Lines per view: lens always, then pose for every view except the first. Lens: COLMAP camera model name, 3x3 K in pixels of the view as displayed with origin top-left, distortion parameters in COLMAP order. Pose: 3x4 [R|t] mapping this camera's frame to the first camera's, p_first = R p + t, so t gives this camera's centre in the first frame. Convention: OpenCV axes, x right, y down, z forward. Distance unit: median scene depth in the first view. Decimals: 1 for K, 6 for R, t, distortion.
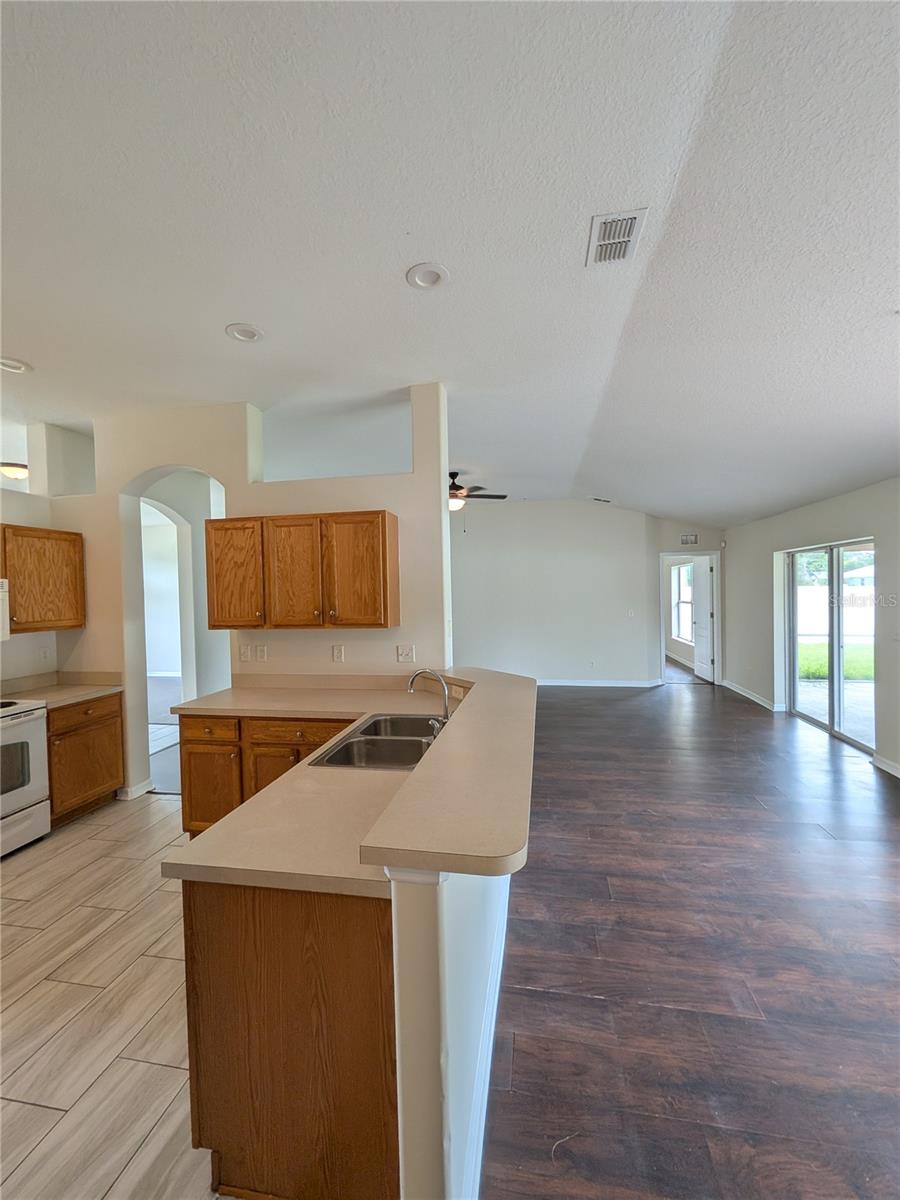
lens RADIAL K [[481.6, 0, 449.4], [0, 481.6, 601.8], [0, 0, 1]] dist [0.004872, -0.000426]
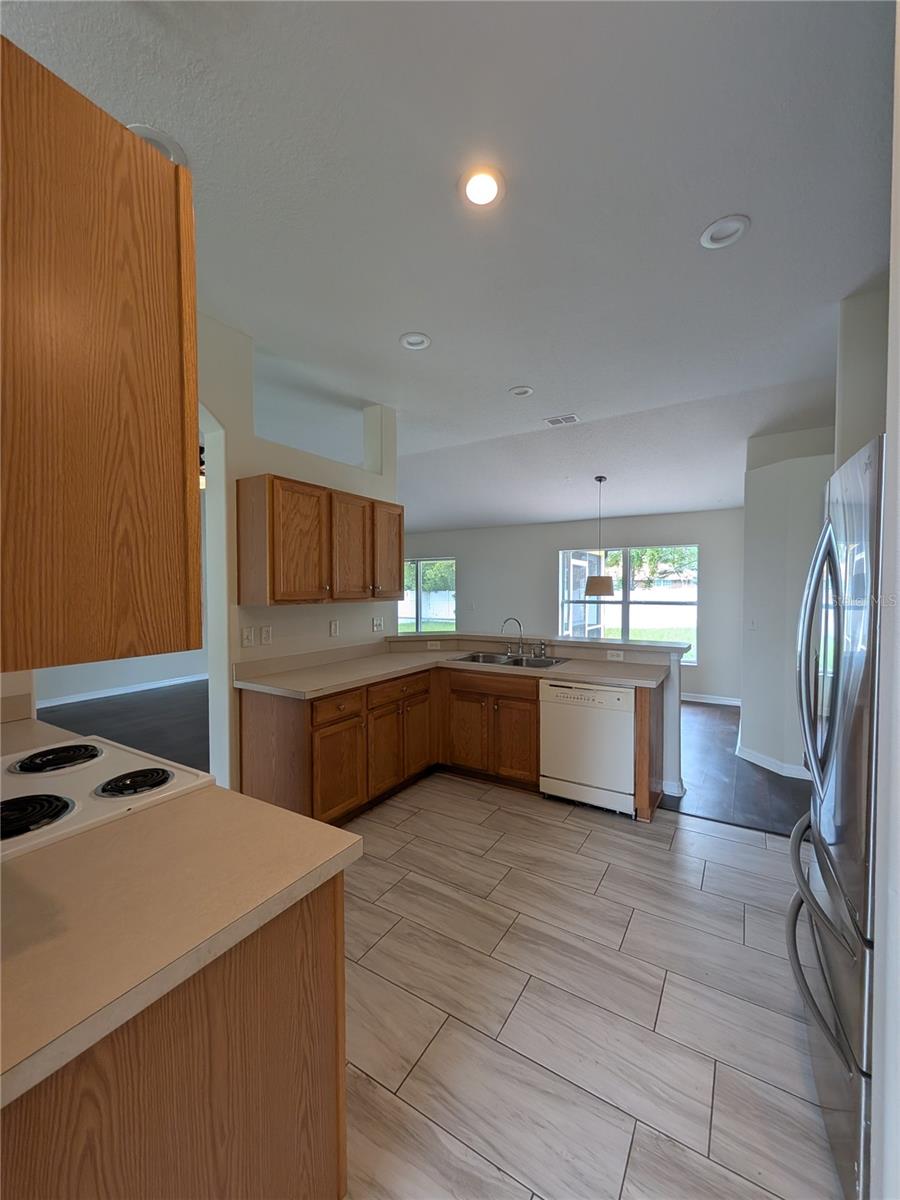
lens RADIAL K [[481.6, 0, 449.9], [0, 481.6, 600.4], [0, 0, 1]] dist [0.004872, -0.000426]
pose [[0.364628, -0.003037, 0.931149, -1.192475], [0.016551, 0.999858, -0.003220, 0.057862], [-0.931006, 0.016585, 0.364626, 0.413105]]
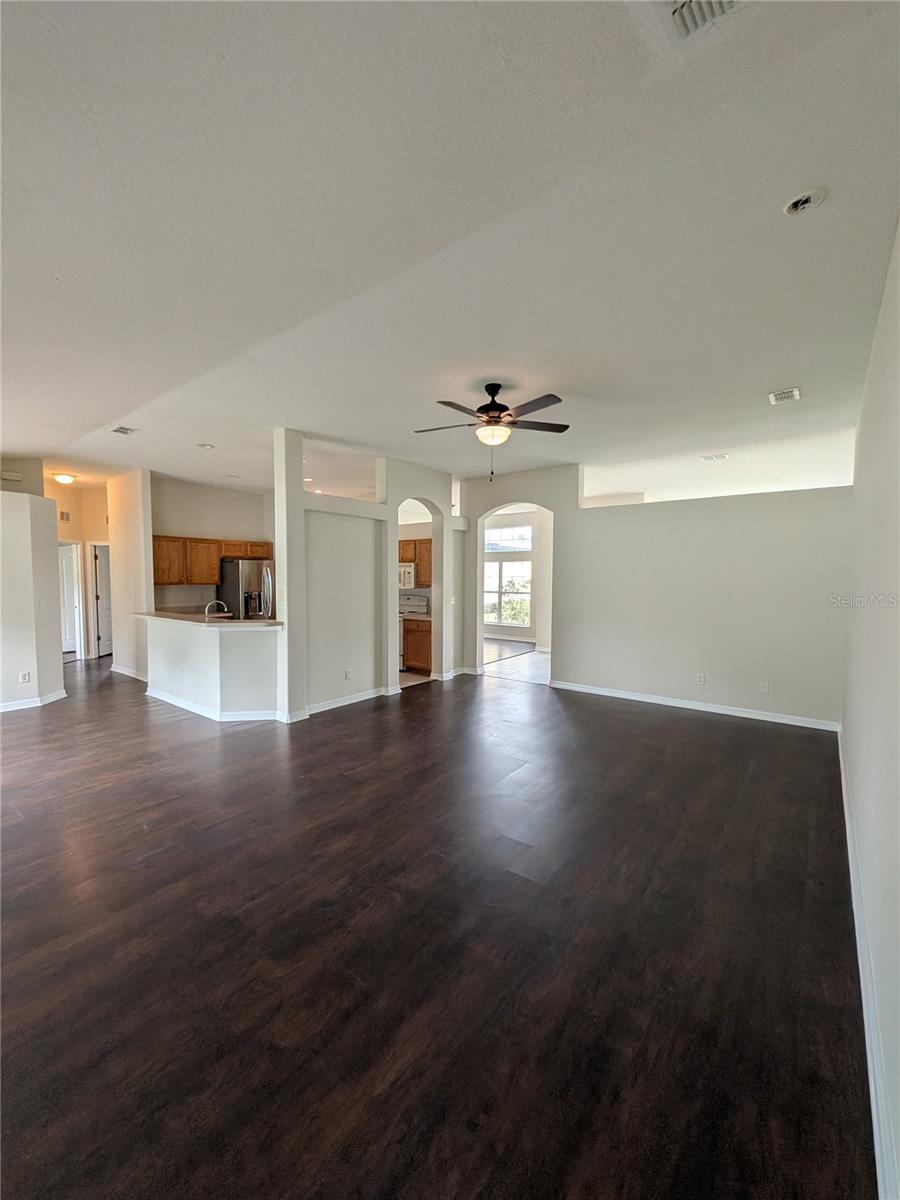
lens RADIAL K [[481.6, 0, 449.7], [0, 481.6, 600.4], [0, 0, 1]] dist [0.004872, -0.000426]
pose [[-0.460810, 0.054818, -0.885804, 1.168289], [-0.035845, 0.996127, 0.080292, -0.061924], [0.886775, 0.068751, -0.457060, 2.313607]]
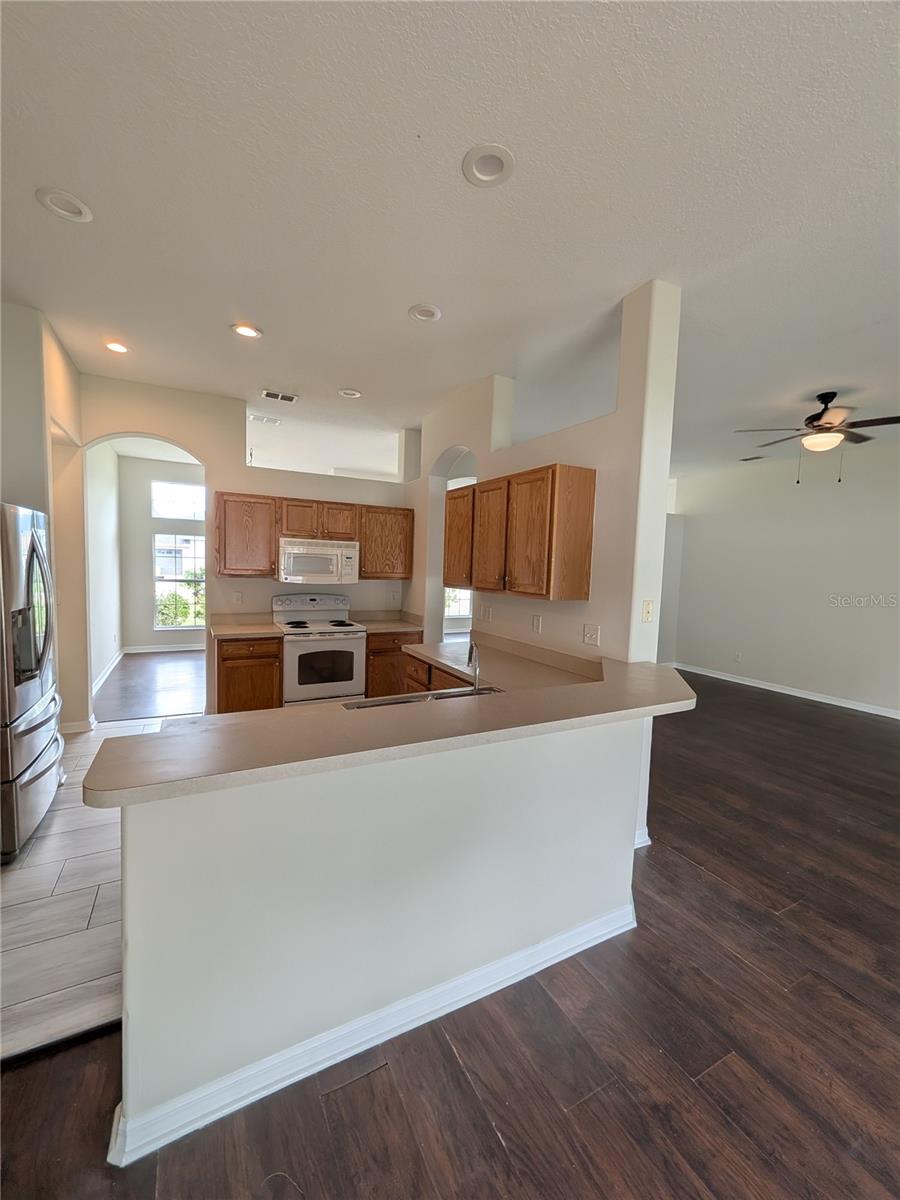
lens RADIAL K [[481.6, 0, 446.9], [0, 481.6, 601.8], [0, 0, 1]] dist [0.004872, -0.000426]
pose [[0.620718, 0.103395, -0.777187, 0.418335], [-0.062953, 0.994638, 0.082045, -0.002592], [0.781503, -0.002000, 0.623899, 0.291938]]
